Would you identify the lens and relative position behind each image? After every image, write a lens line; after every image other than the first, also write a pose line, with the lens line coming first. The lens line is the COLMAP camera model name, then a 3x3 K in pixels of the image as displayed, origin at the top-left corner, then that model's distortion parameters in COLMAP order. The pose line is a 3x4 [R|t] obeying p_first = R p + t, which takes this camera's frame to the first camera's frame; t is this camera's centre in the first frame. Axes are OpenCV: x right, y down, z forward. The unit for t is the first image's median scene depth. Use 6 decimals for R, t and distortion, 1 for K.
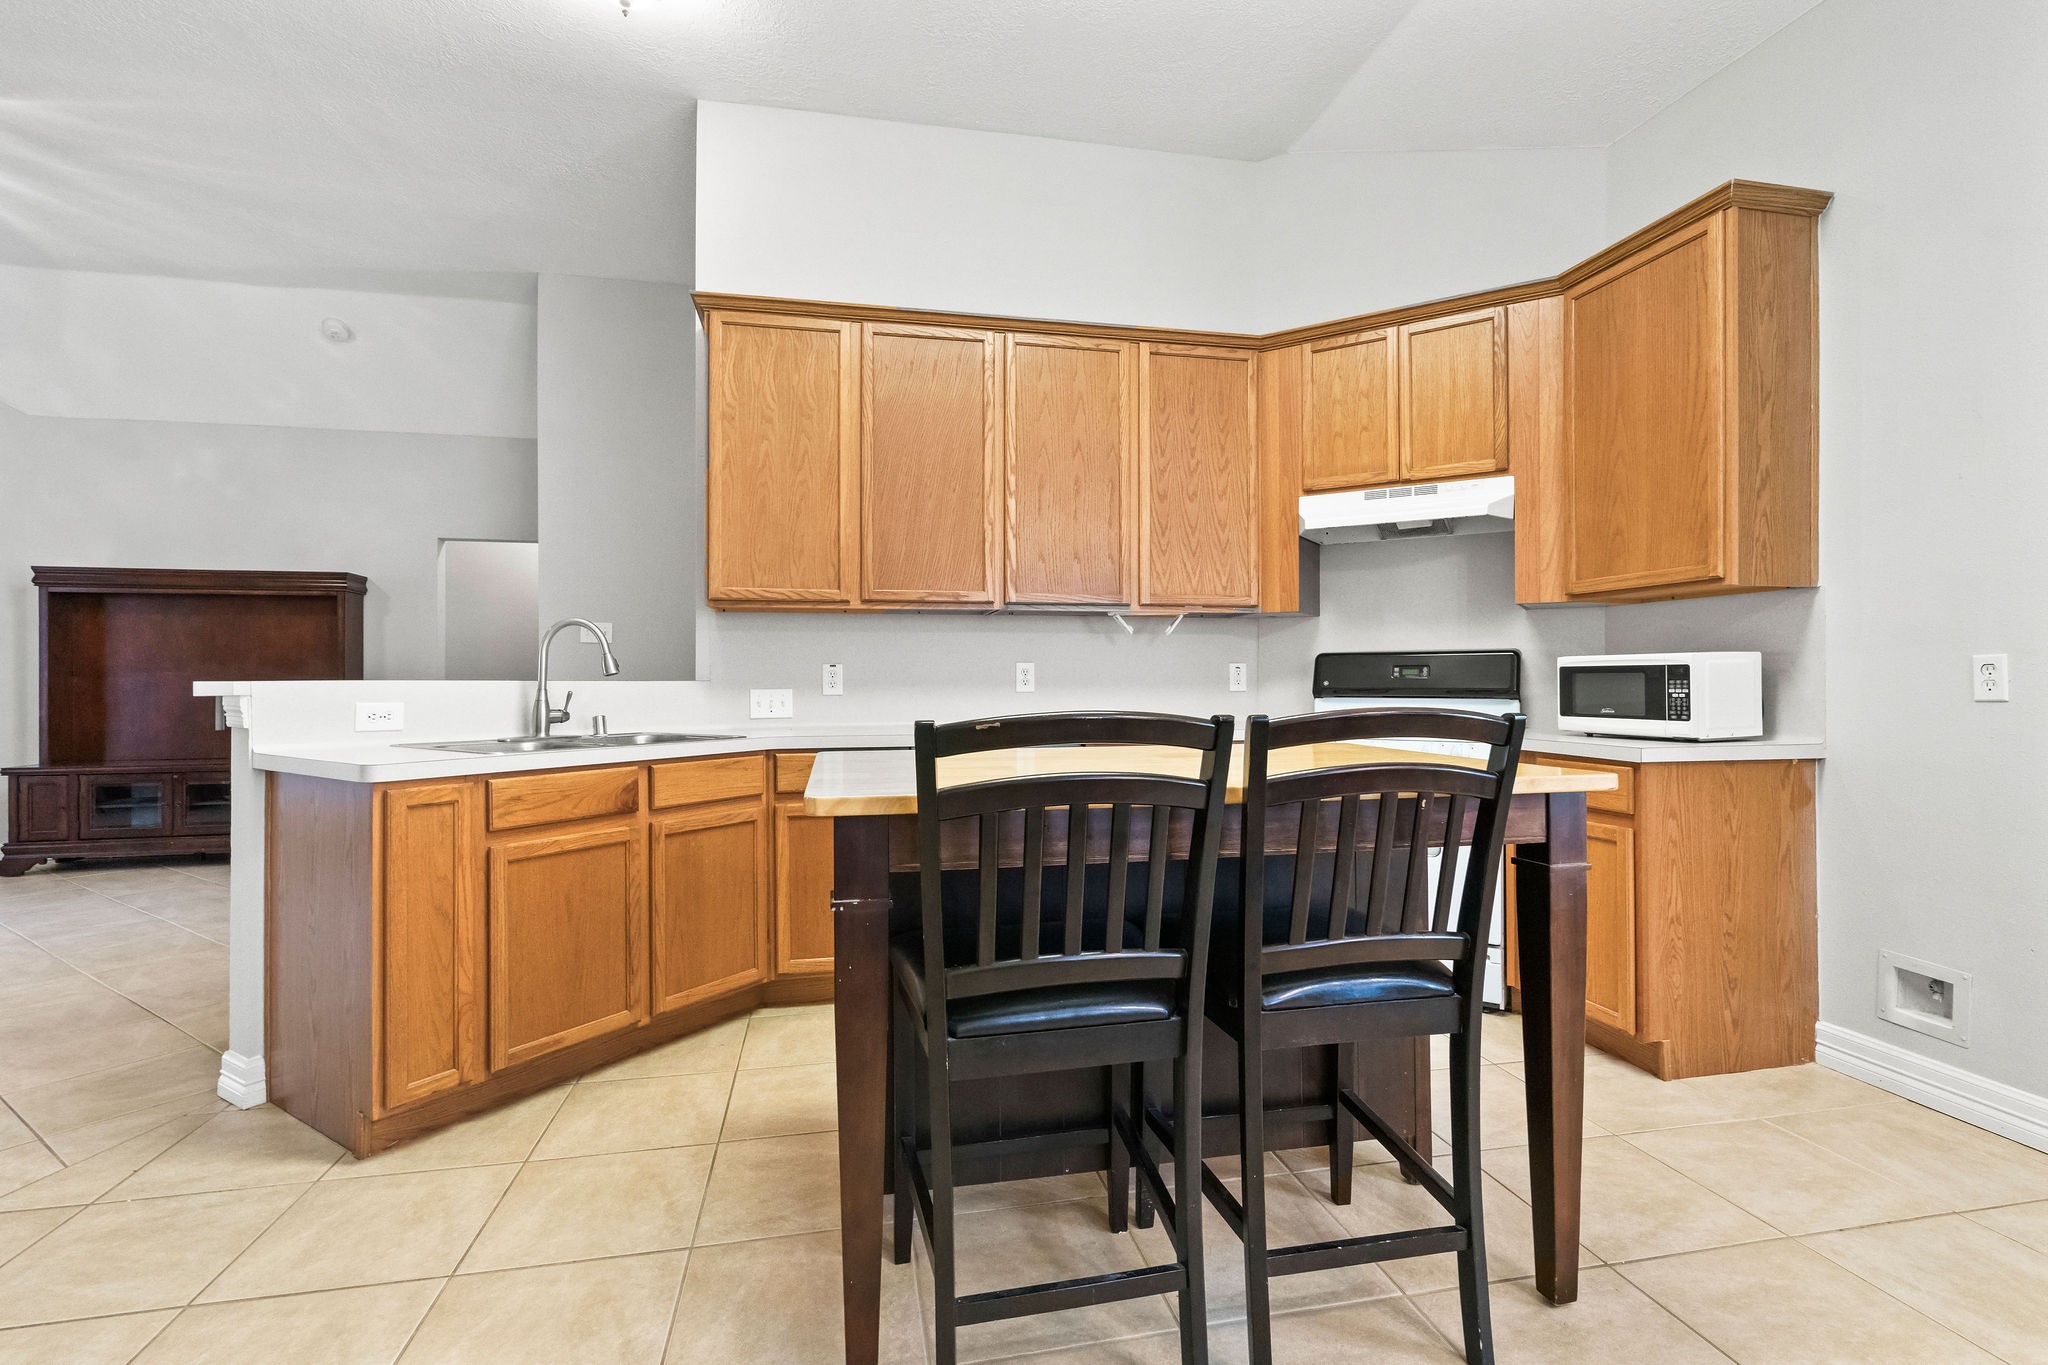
lens RADIAL K [[940.2, 0, 1024.7], [0, 940.2, 677.7], [0, 0, 1]] dist [-0.001534, 0.000155]
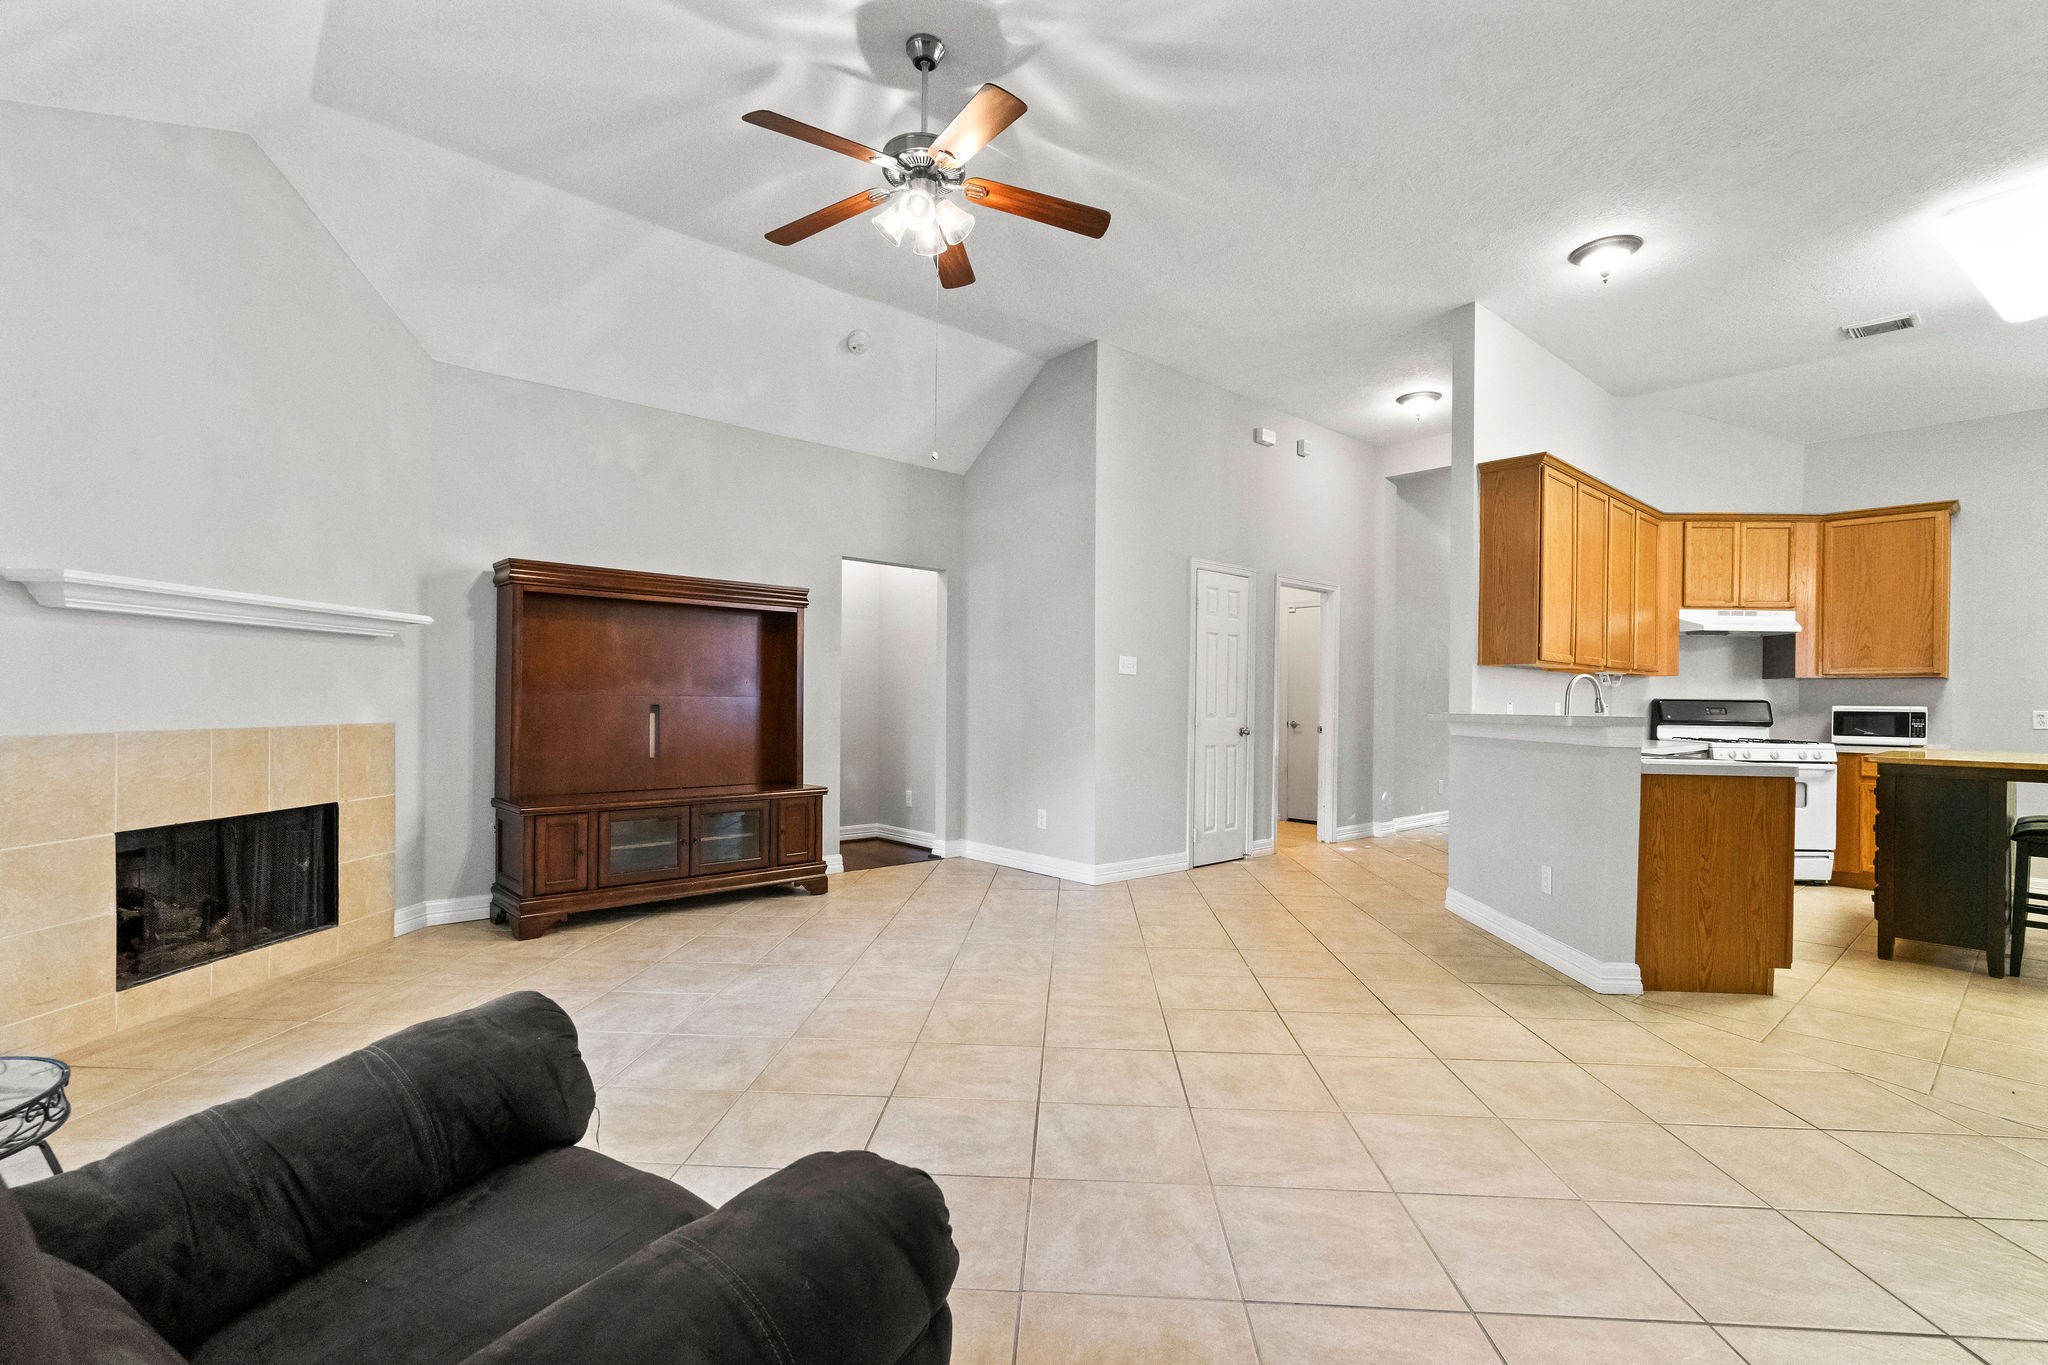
lens RADIAL K [[940.2, 0, 1012.6], [0, 940.2, 696.2], [0, 0, 1]] dist [-0.001534, 0.000155]
pose [[0.864918, 0.016830, 0.501630, -1.825333], [-0.017006, 0.999846, -0.004224, -0.004602], [-0.501624, -0.004877, 0.865072, 0.134562]]
